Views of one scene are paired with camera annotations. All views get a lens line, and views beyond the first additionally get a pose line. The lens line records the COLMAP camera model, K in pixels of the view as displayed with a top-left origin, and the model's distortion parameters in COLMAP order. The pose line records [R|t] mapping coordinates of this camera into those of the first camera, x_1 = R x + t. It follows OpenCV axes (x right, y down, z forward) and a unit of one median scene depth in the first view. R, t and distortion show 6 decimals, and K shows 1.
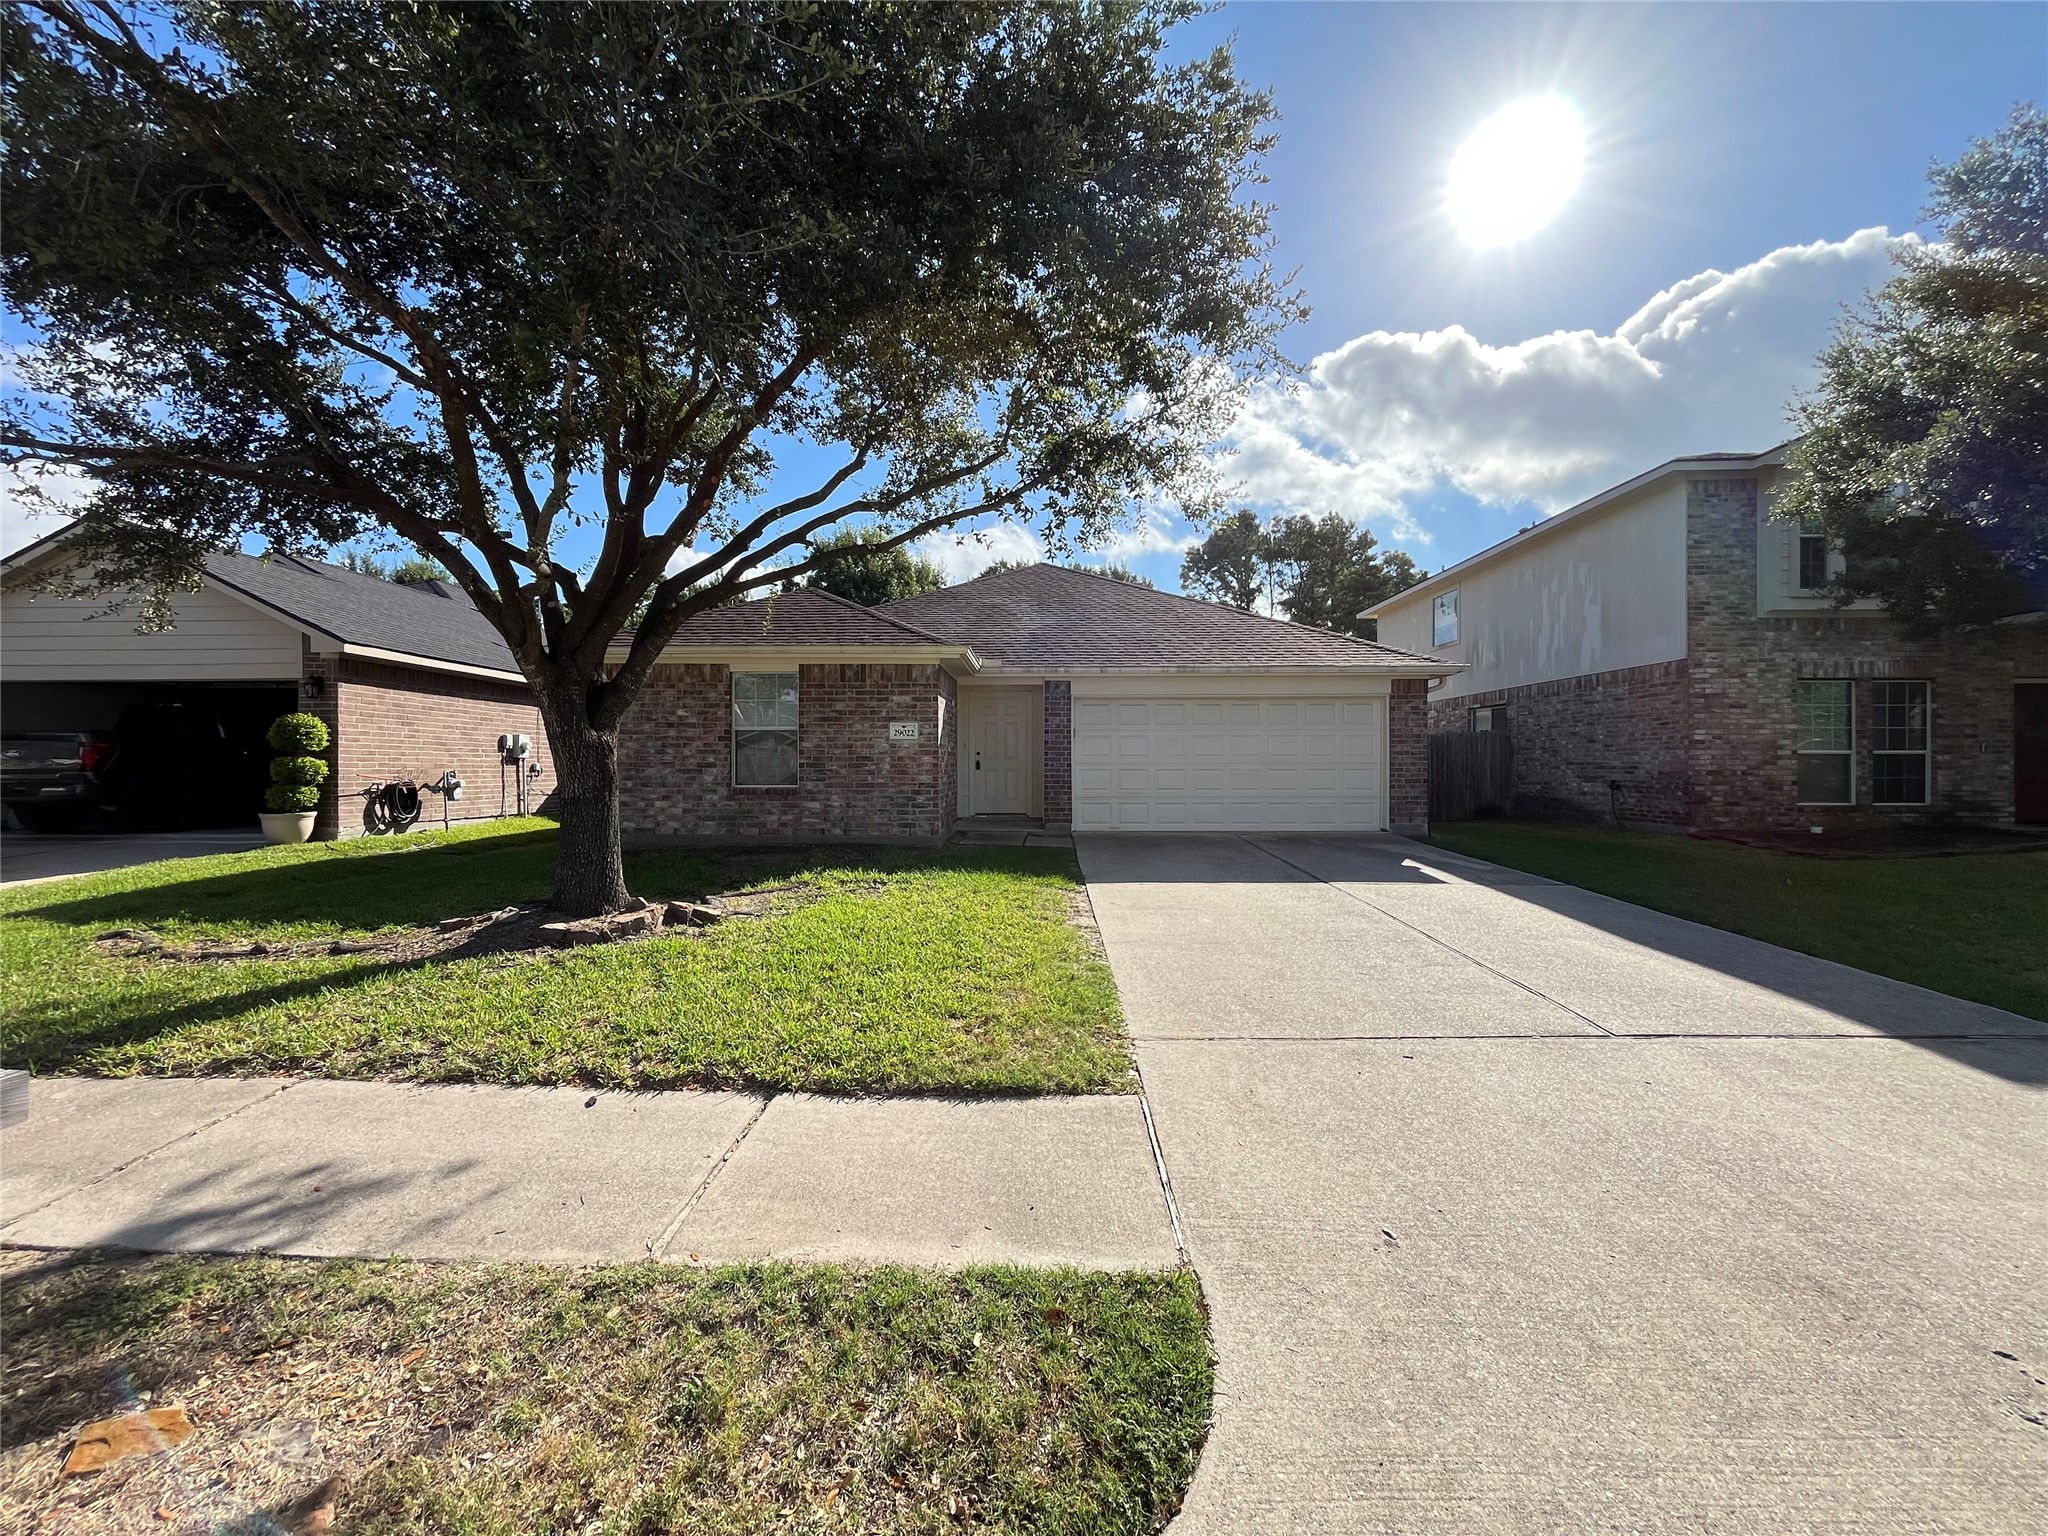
lens RADIAL K [[831.0, 0, 1025.0], [0, 831.0, 760.1], [0, 0, 1]] dist [-0.003639, -0.000396]
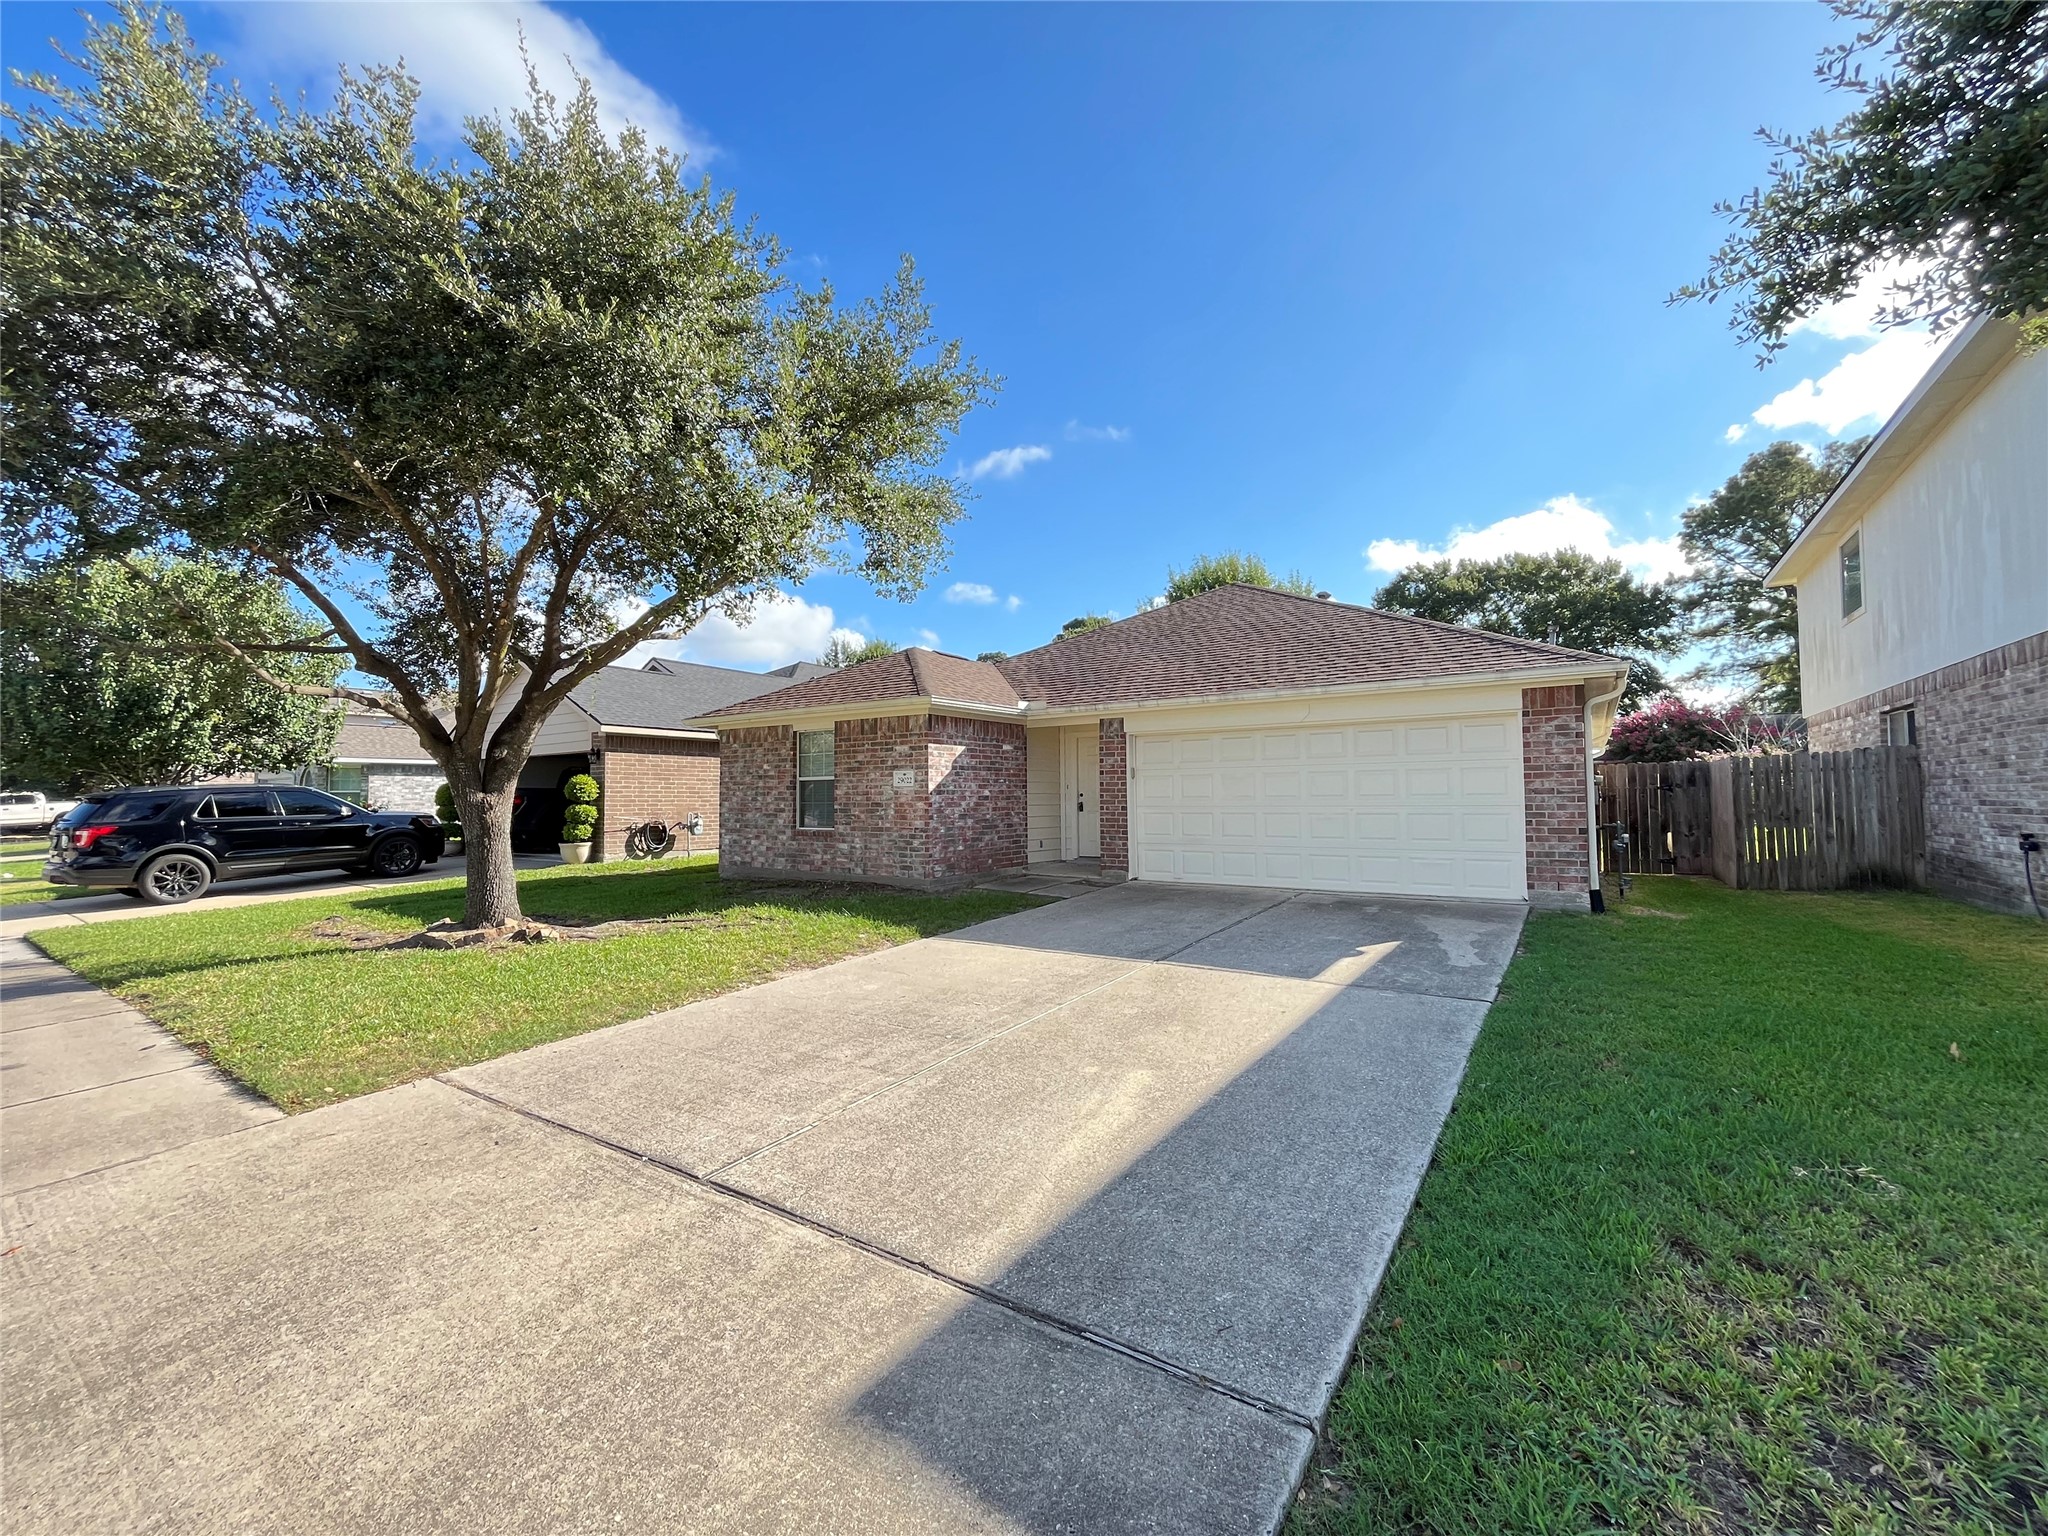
lens RADIAL K [[831.0, 0, 1016.8], [0, 831.0, 768.1], [0, 0, 1]] dist [-0.003639, -0.000396]
pose [[0.835655, -0.026408, -0.548619, 0.554905], [0.011923, 0.999480, -0.029950, -0.014880], [0.549125, 0.018487, 0.835536, 0.191490]]
